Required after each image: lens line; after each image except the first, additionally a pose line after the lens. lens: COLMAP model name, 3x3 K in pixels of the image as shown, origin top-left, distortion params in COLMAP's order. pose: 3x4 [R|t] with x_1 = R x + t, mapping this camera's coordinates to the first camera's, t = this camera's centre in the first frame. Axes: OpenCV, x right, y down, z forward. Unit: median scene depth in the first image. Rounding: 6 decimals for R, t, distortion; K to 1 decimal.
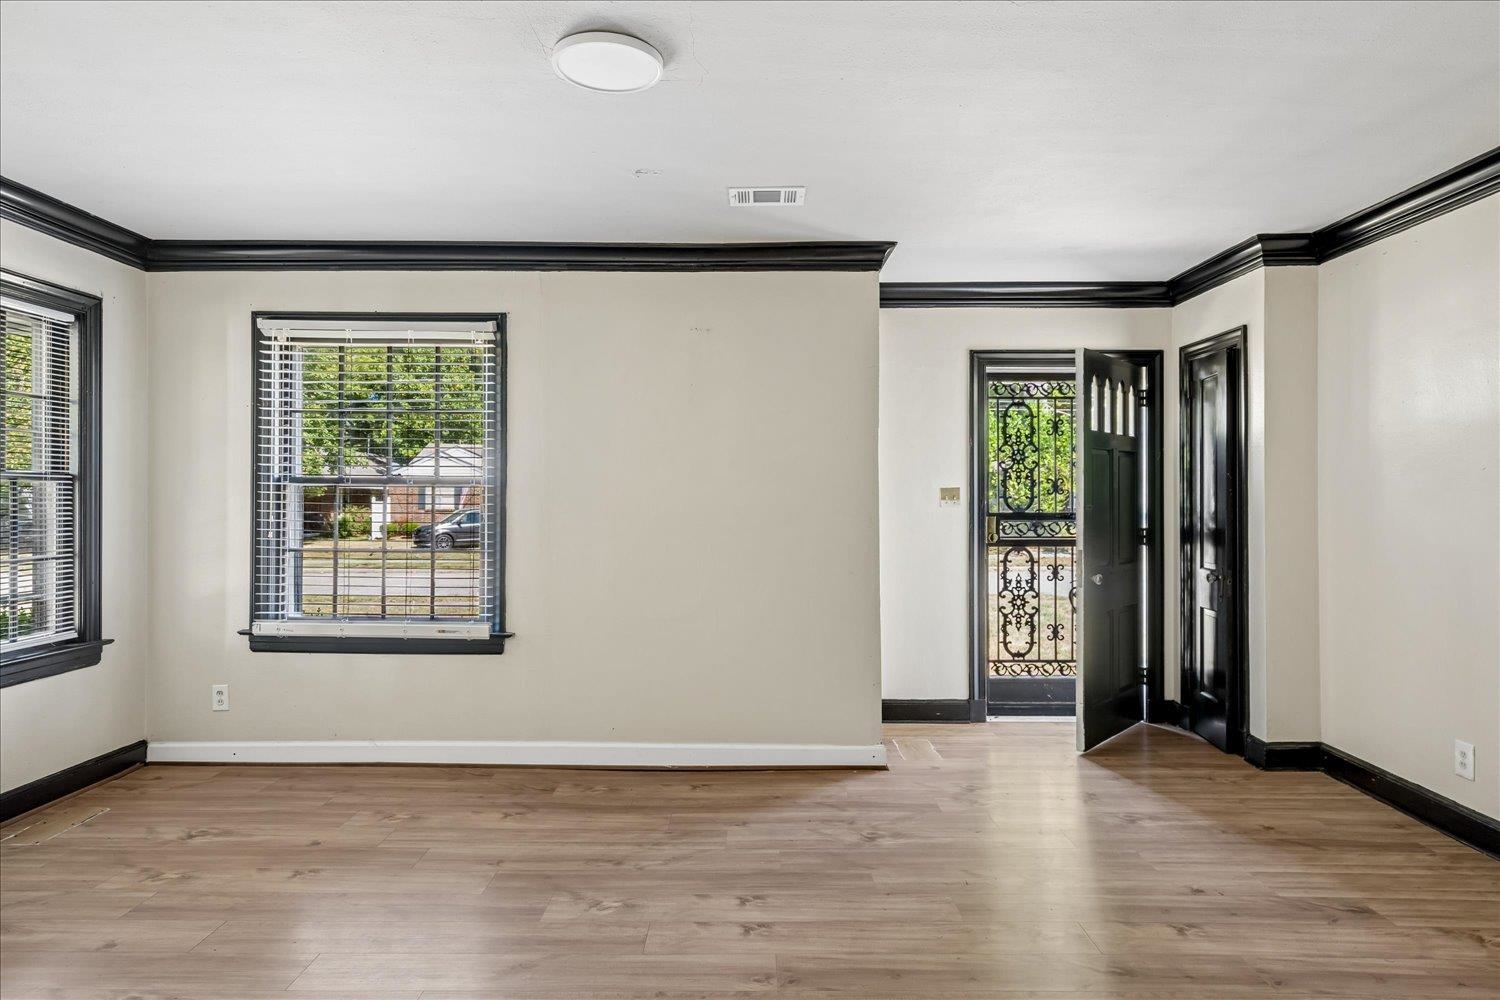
lens RADIAL K [[887.0, 0, 744.7], [0, 887.0, 489.4], [0, 0, 1]] dist [0.005829, 0.001082]
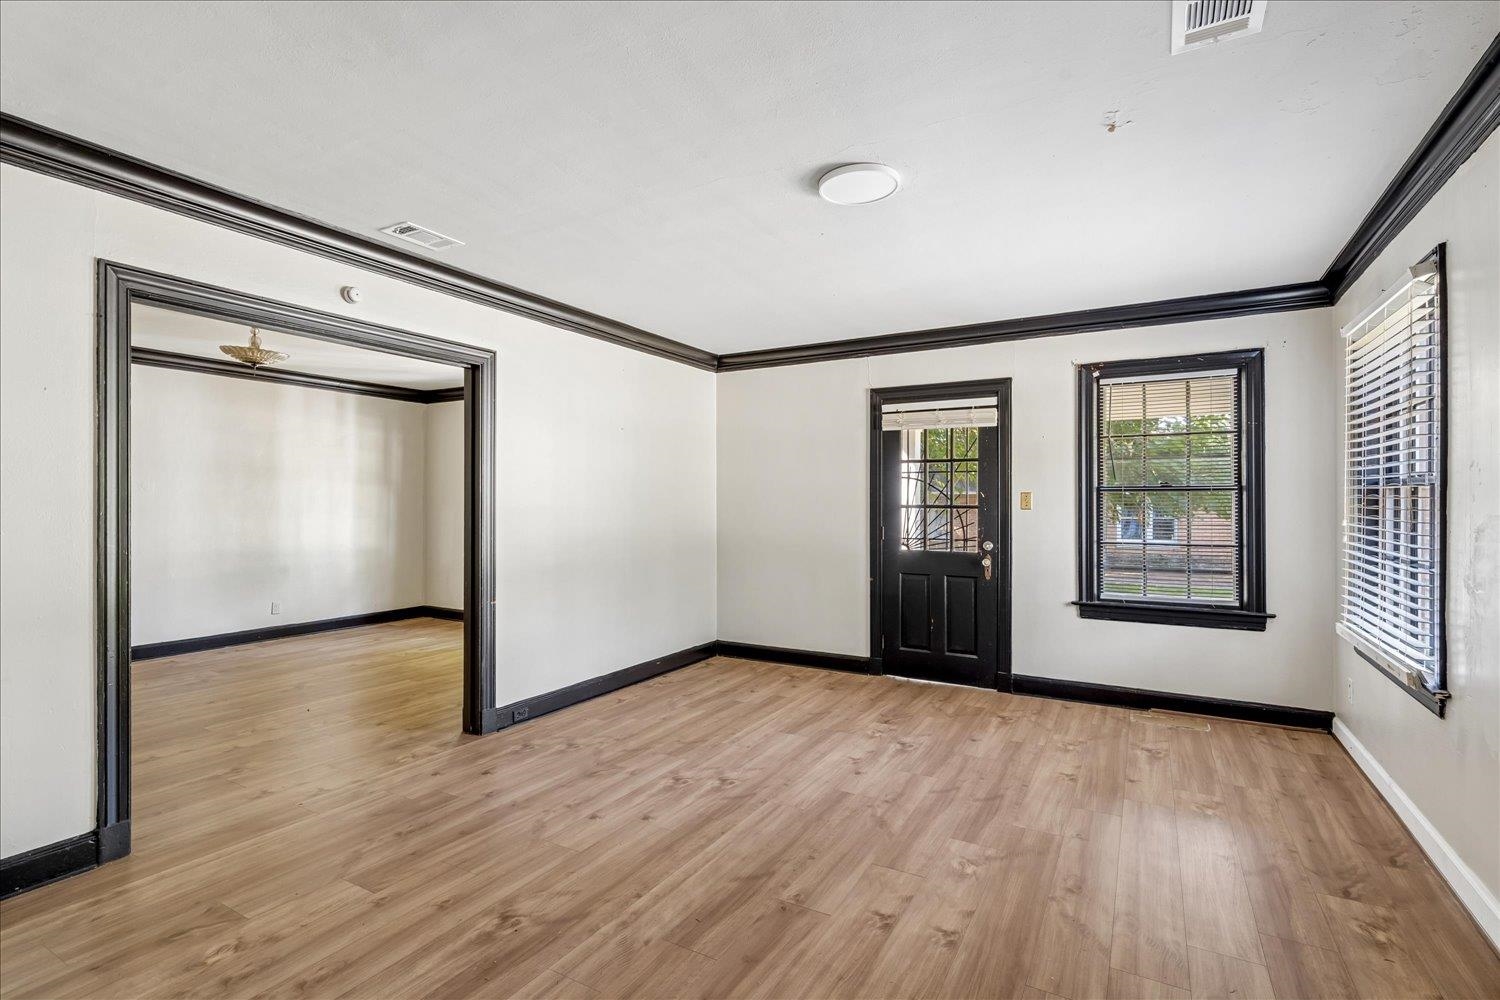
lens RADIAL K [[710.2, 0, 745.4], [0, 710.2, 498.2], [0, 0, 1]] dist [0.000113, 0.000896]
pose [[-0.489768, -0.008198, -0.871814, 0.540882], [0.009944, 0.999838, -0.014989, 0.010310], [0.871796, -0.016011, -0.489608, 0.847322]]
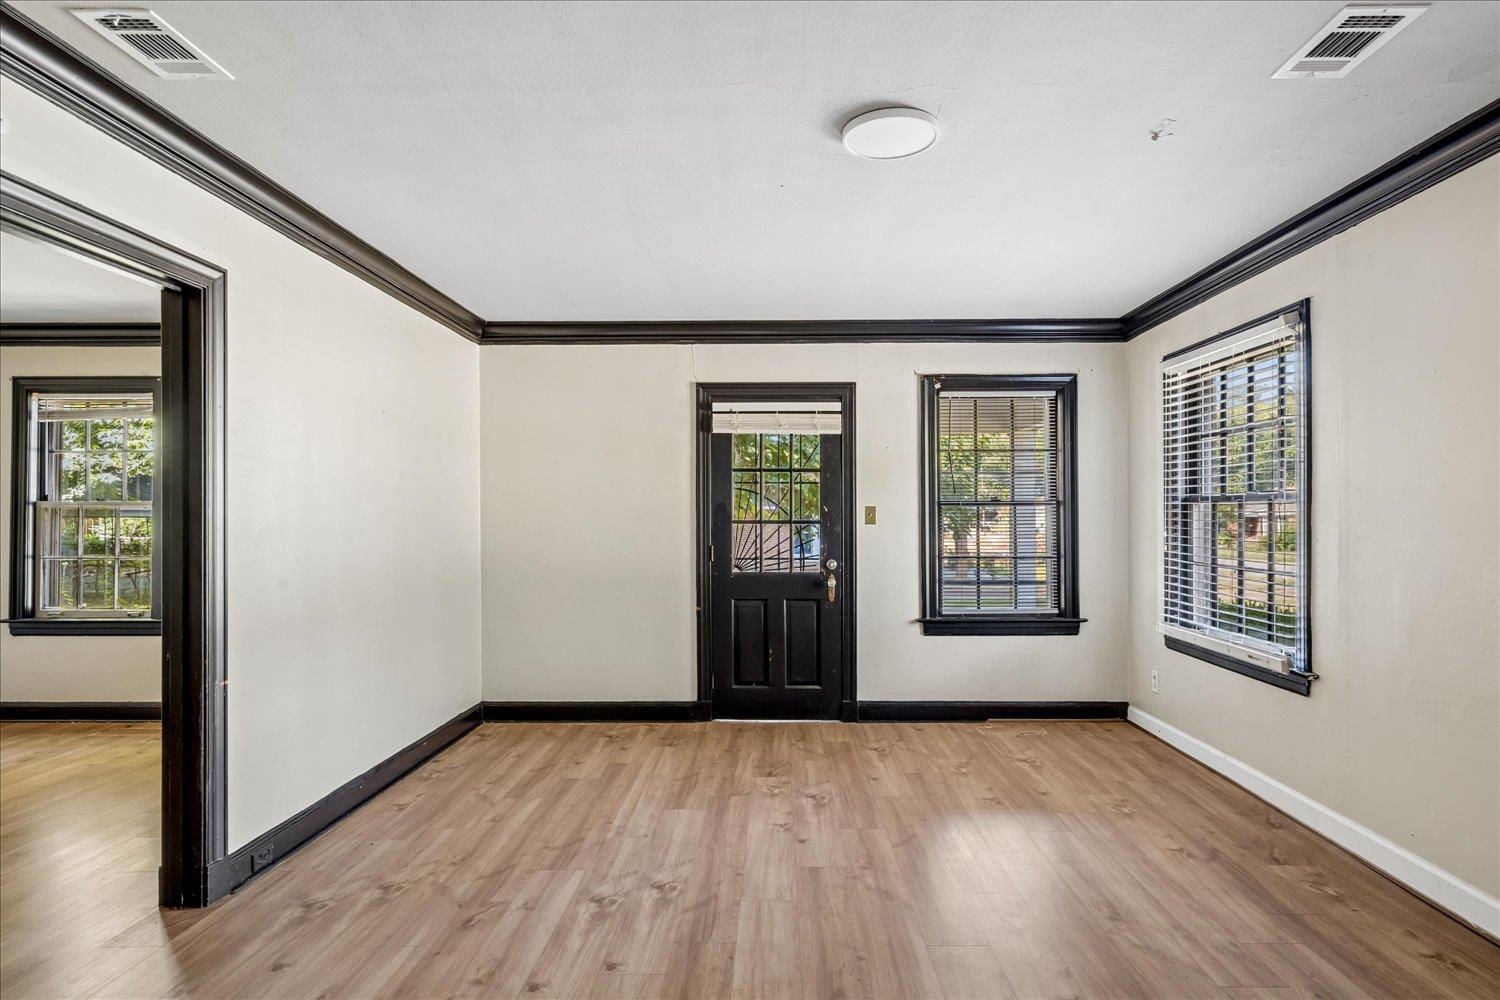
lens RADIAL K [[802.8, 0, 778.1], [0, 802.8, 514.8], [0, 0, 1]] dist [0.003141, 0.001096]
pose [[0.007722, -0.006314, -0.999950, 0.535018], [0.016028, 0.999852, -0.006190, 0.006506], [0.999842, -0.015979, 0.007822, 0.517993]]
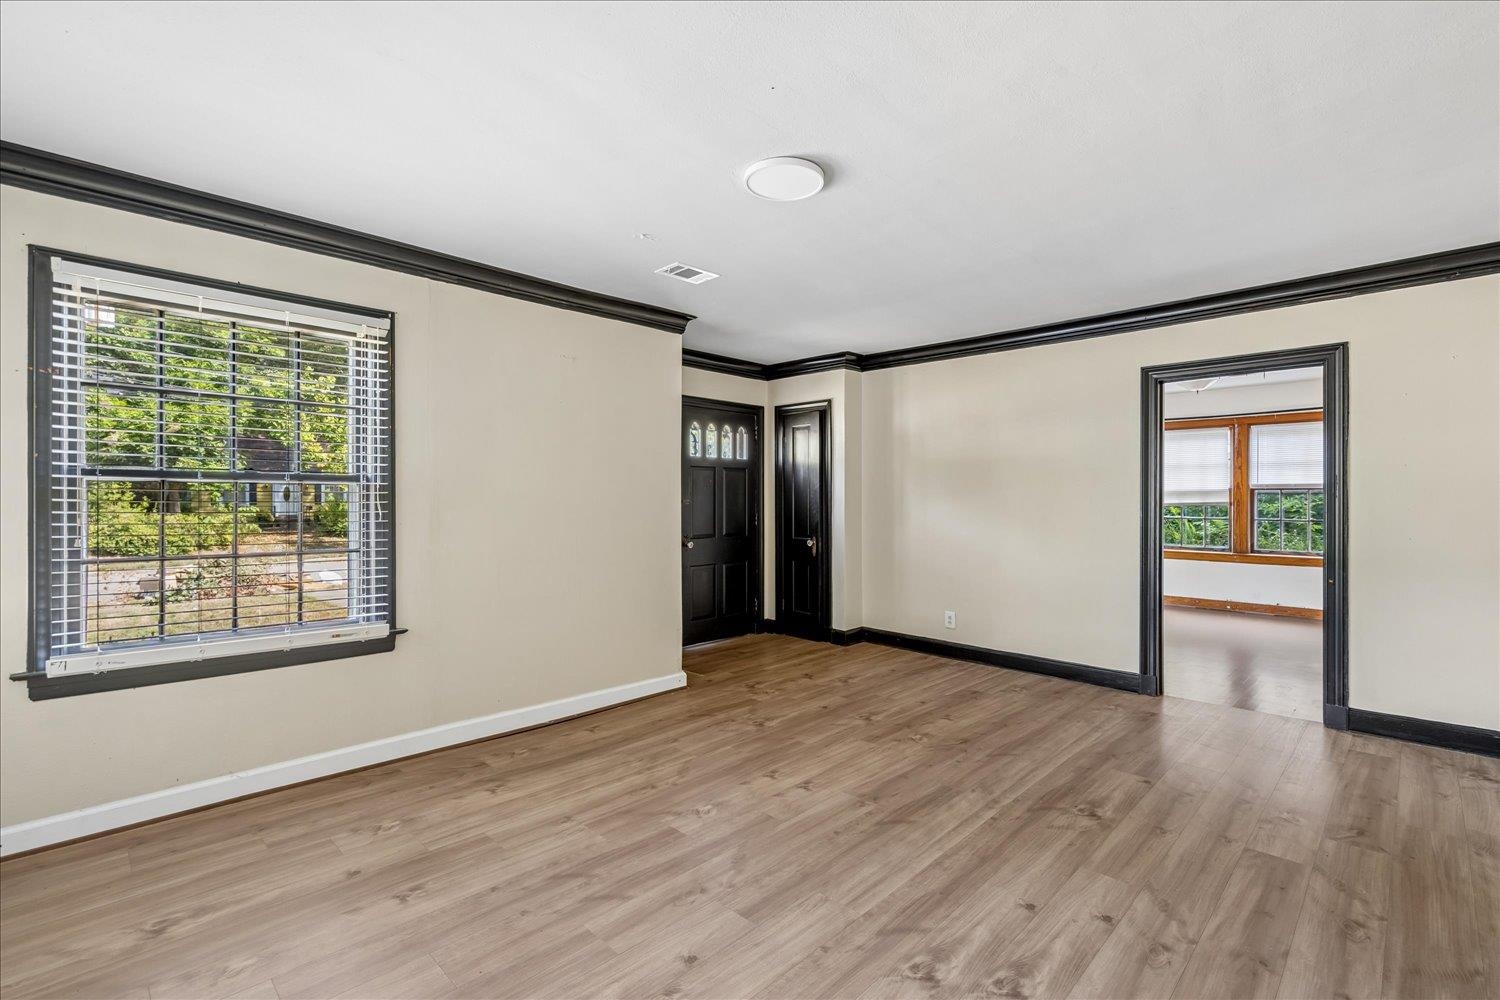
lens RADIAL K [[678.3, 0, 747.9], [0, 678.3, 493.3], [0, 0, 1]] dist [-0.003670, 0.000491]
pose [[0.698139, 0.004071, 0.715951, -0.580450], [-0.007772, 0.999968, 0.001893, 0.002470], [-0.715920, -0.006886, 0.698148, 0.188075]]
